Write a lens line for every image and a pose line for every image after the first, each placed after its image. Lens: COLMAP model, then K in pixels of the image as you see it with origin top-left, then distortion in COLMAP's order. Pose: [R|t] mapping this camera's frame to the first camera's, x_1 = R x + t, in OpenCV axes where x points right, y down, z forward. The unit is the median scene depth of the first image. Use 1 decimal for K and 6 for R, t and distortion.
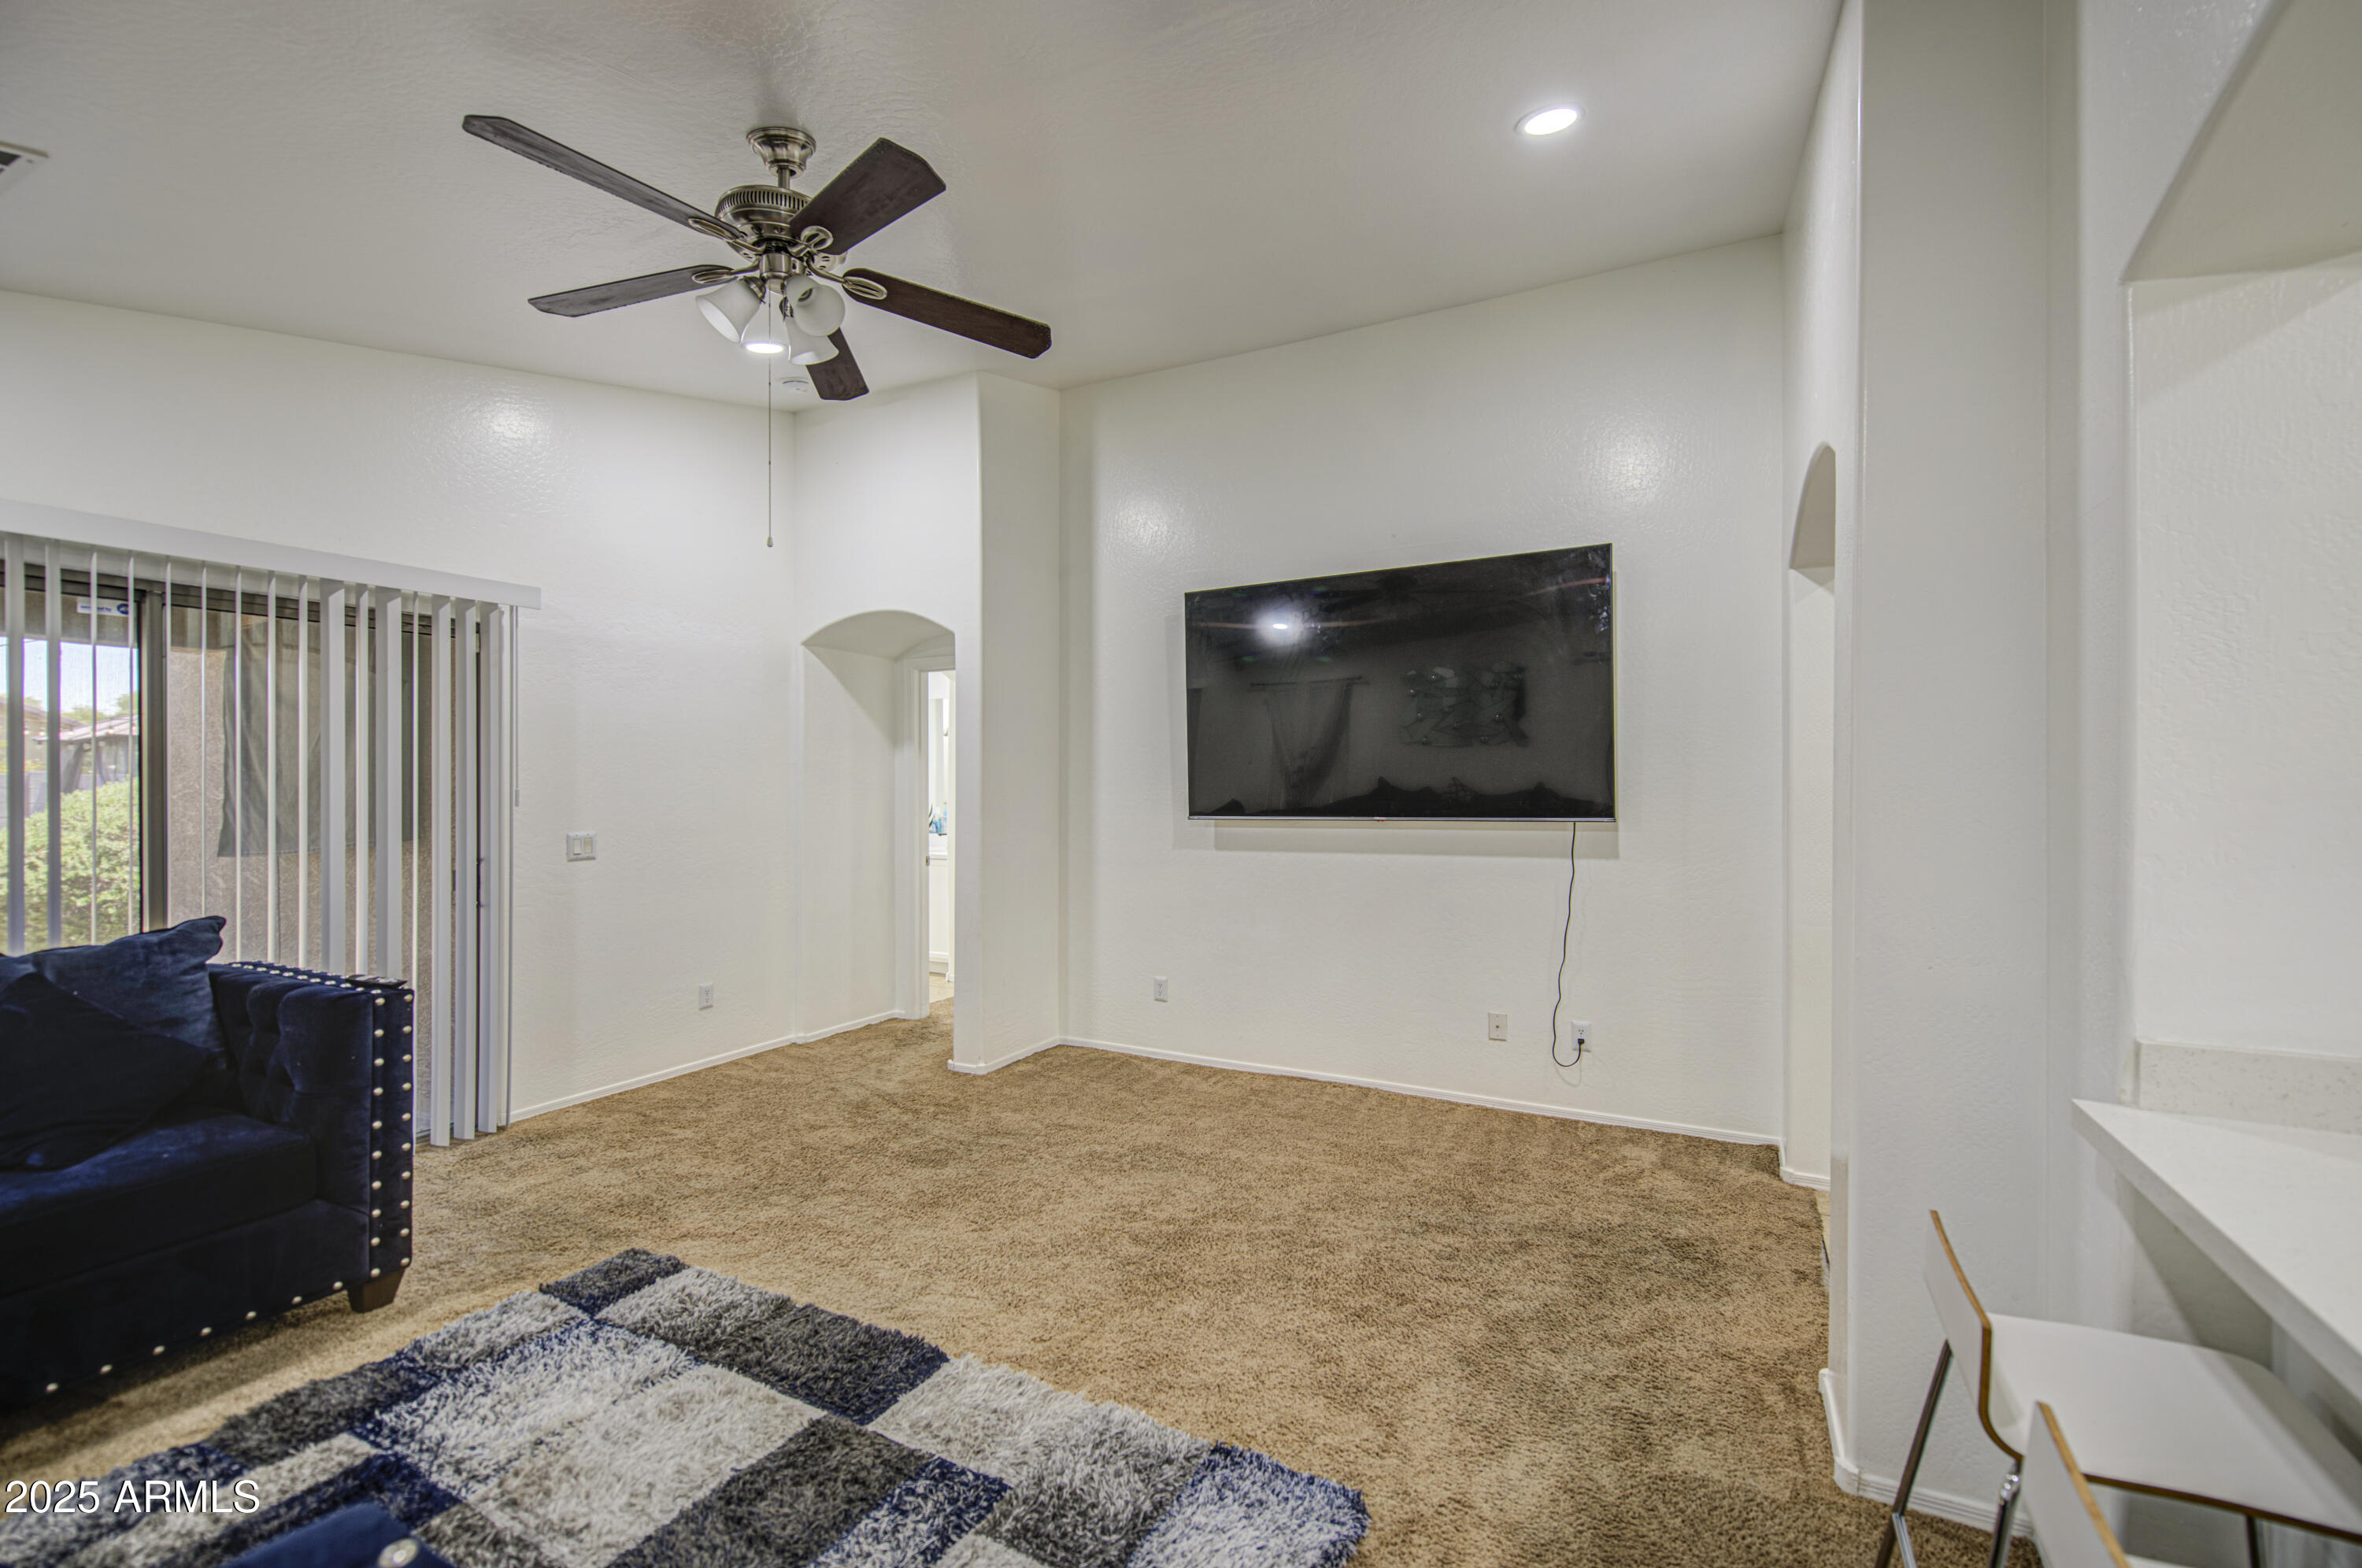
lens RADIAL K [[955.7, 0, 1190.1], [0, 955.7, 782.4], [0, 0, 1]] dist [0.001182, -0.003285]
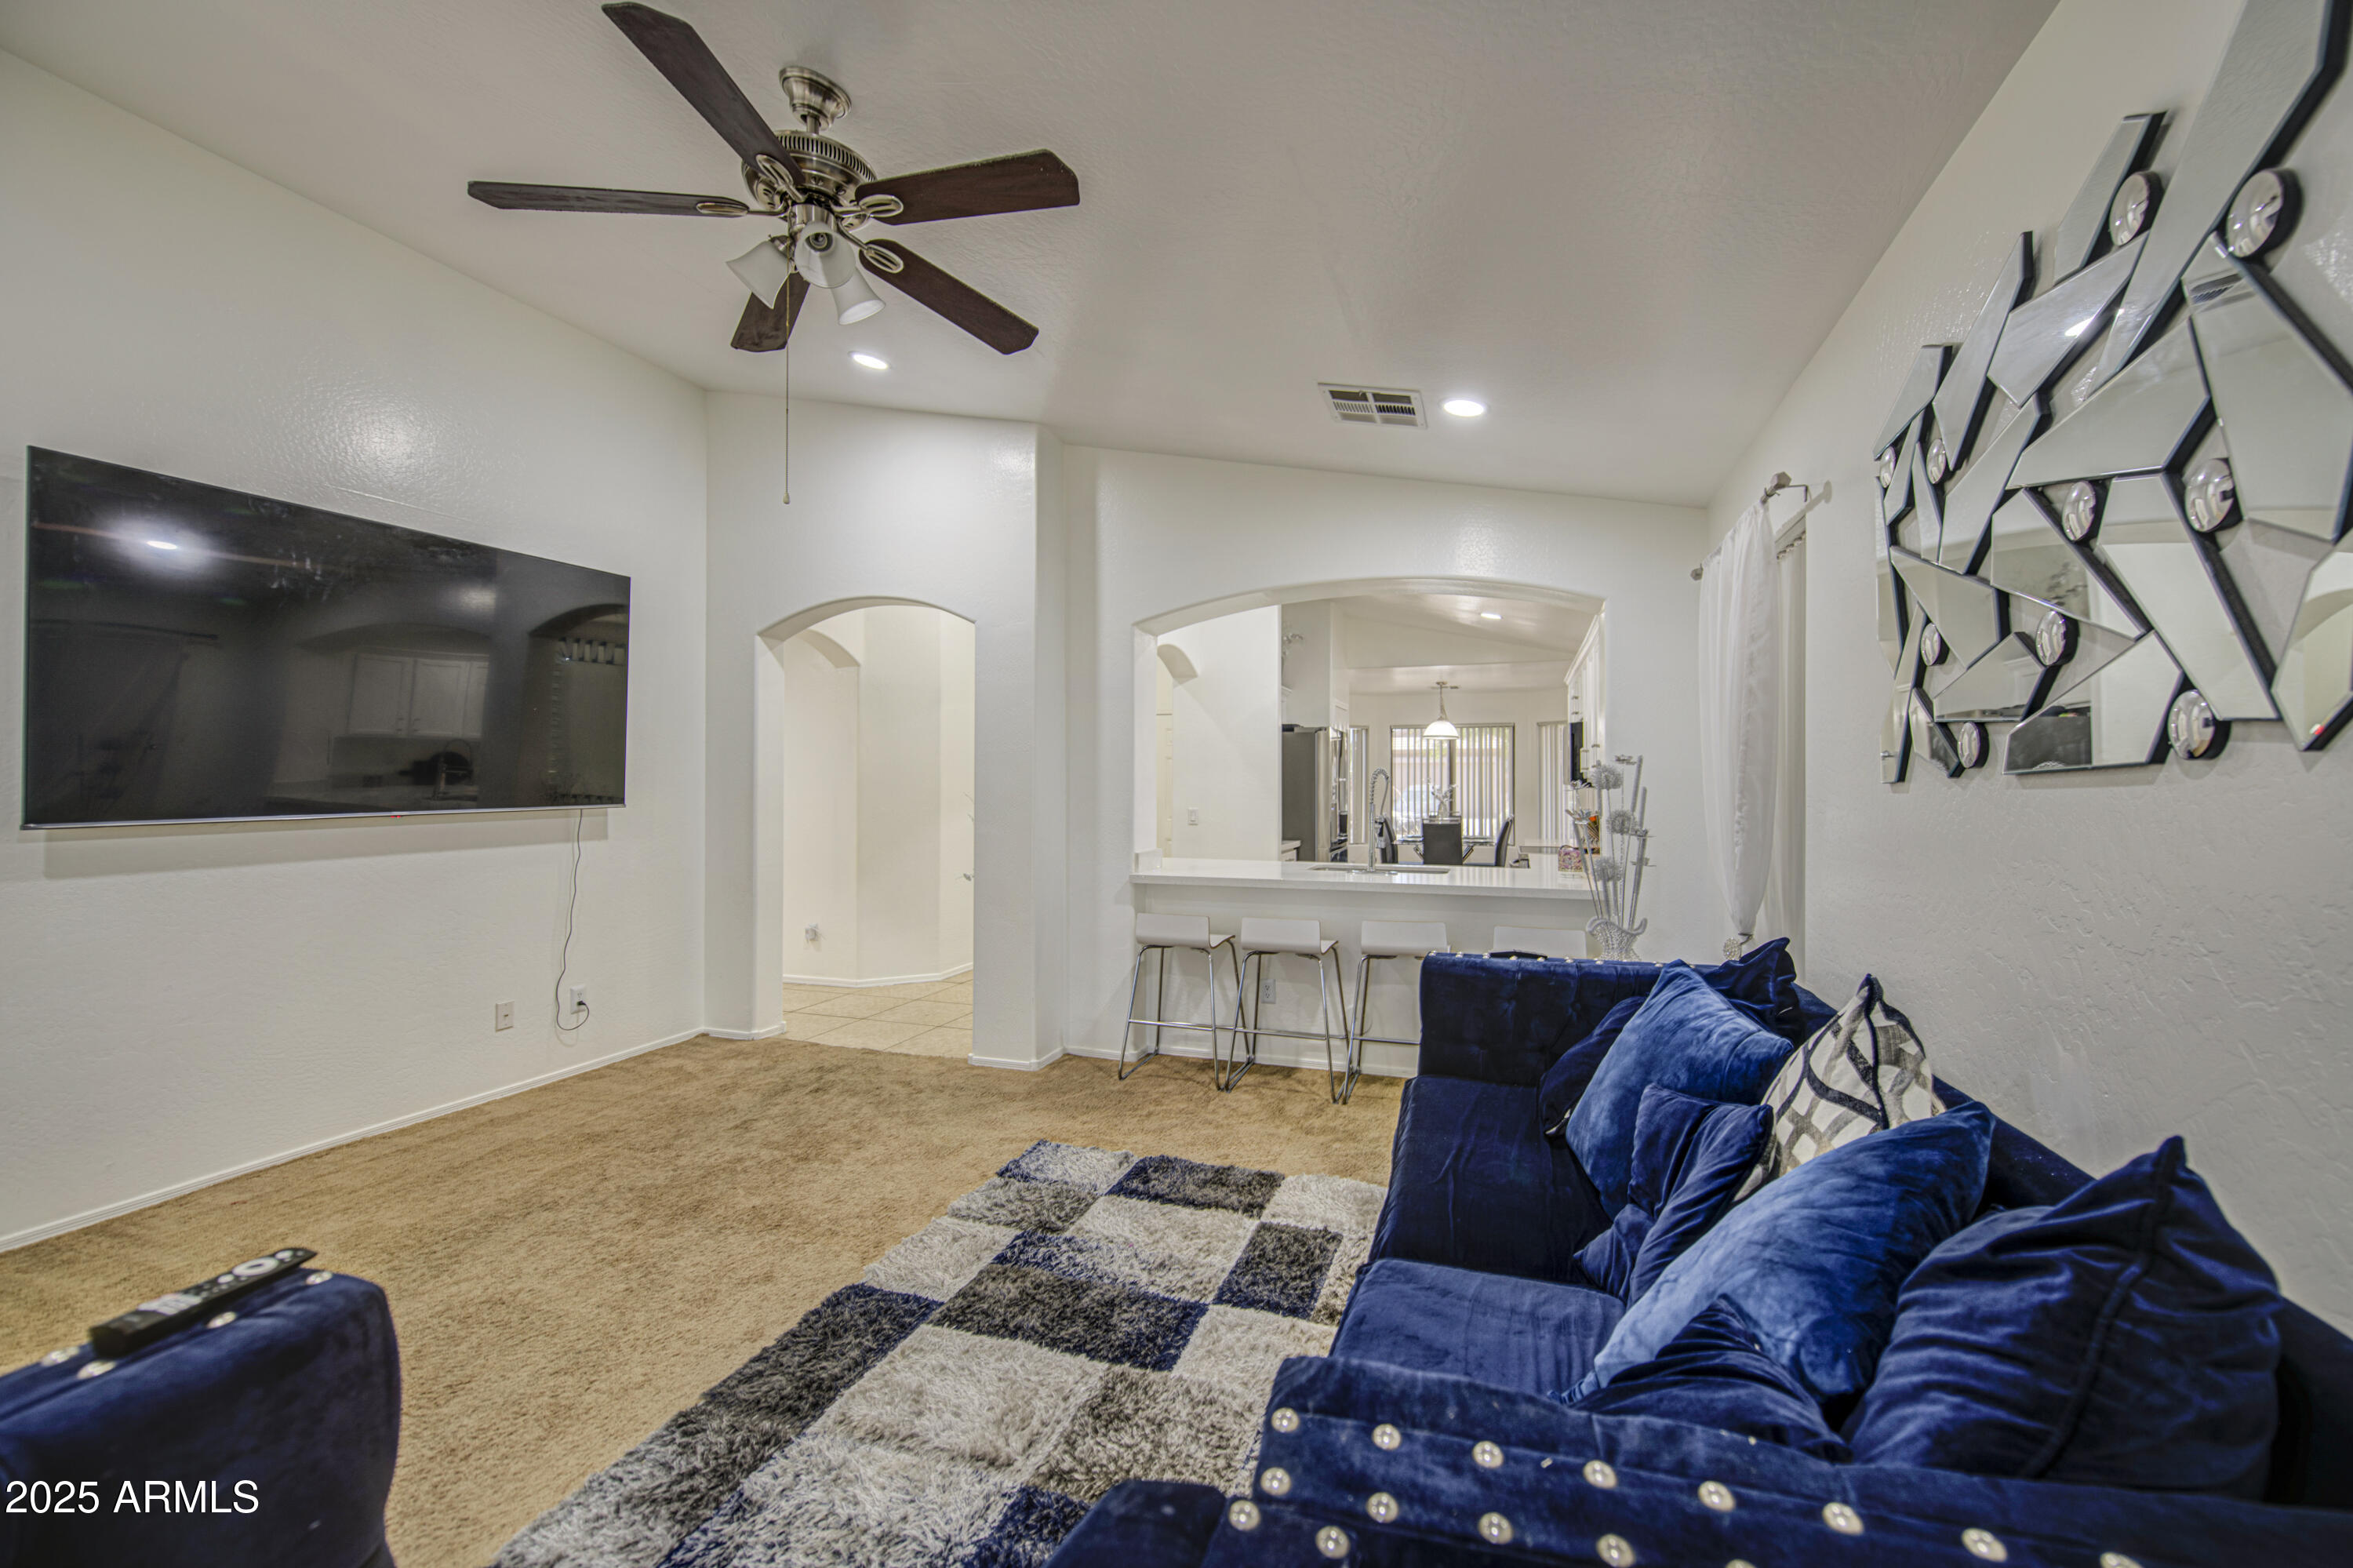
lens RADIAL K [[965.5, 0, 1217.2], [0, 965.5, 771.5], [0, 0, 1]] dist [-0.007588, -0.000939]
pose [[-0.161902, 0.007987, 0.986775, -0.896973], [-0.000369, 0.999967, -0.008154, 0.007849], [-0.986807, -0.001684, -0.161893, 0.479075]]
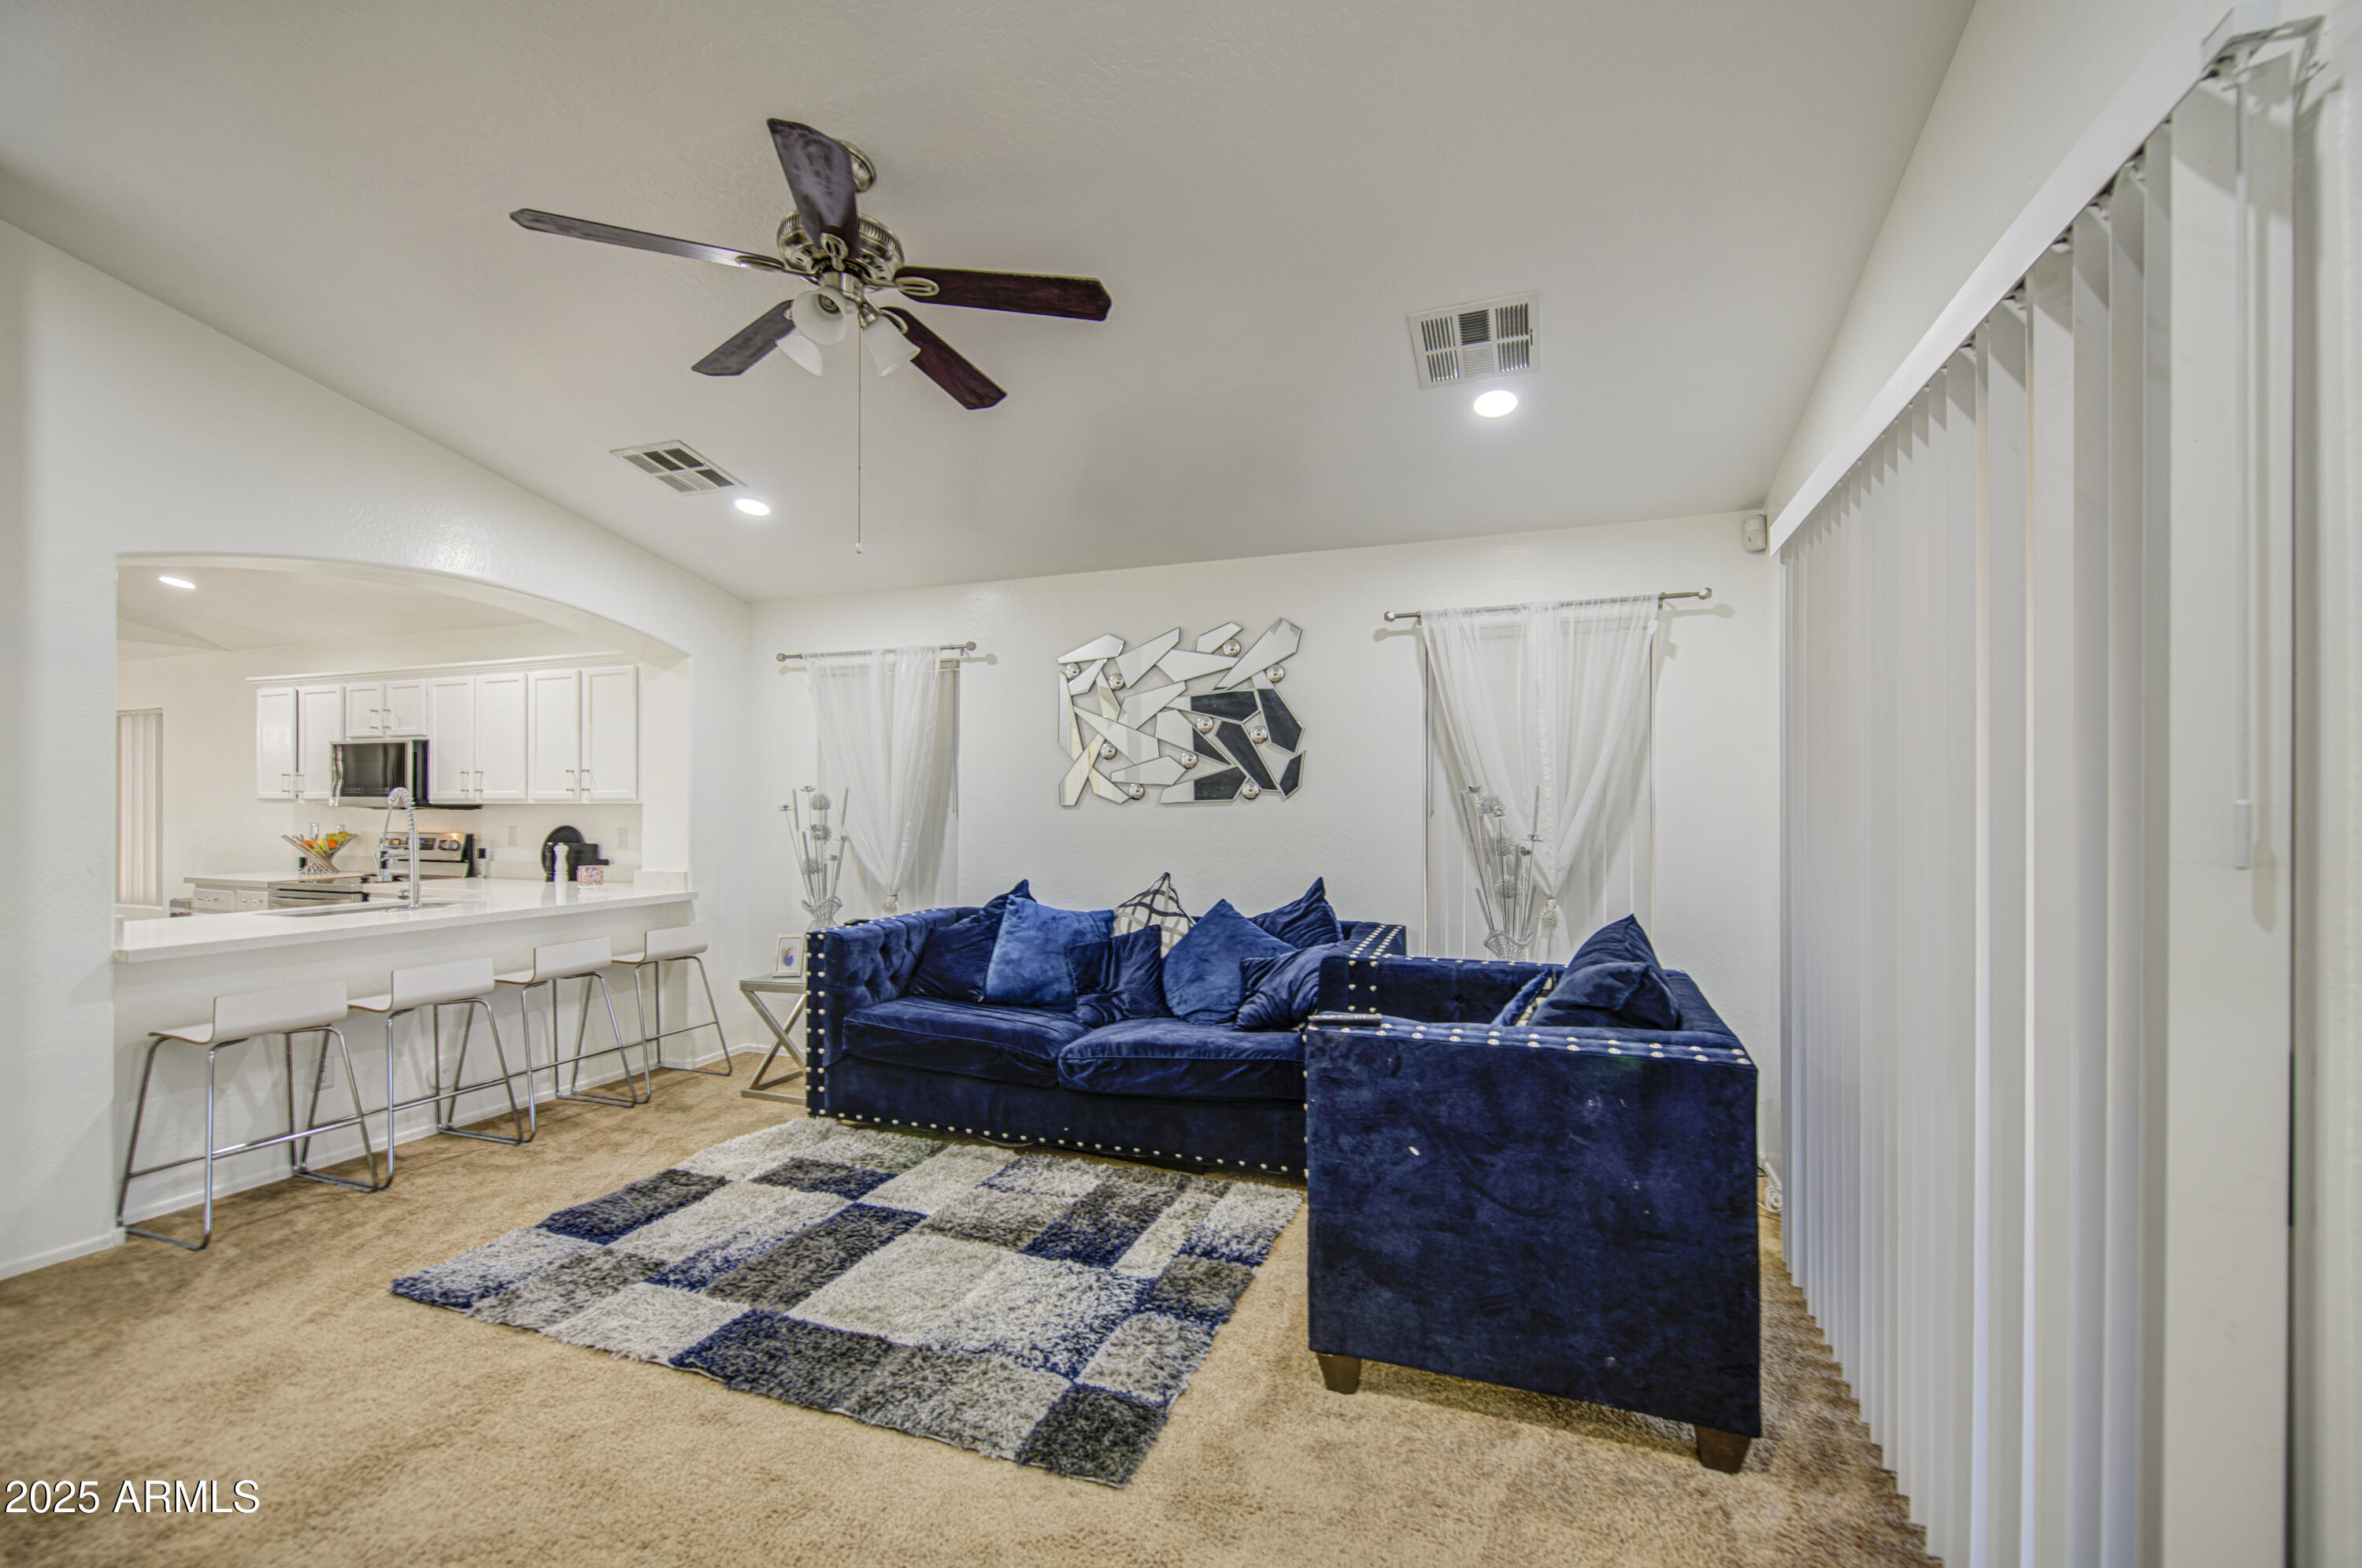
lens RADIAL K [[955.7, 0, 1201.6], [0, 955.7, 808.6], [0, 0, 1]] dist [0.001182, -0.003285]
pose [[-0.990146, -0.000630, -0.140038, -0.416568], [-0.001642, 0.999973, 0.007114, 0.004177], [0.140030, 0.007273, -0.990121, 1.299866]]
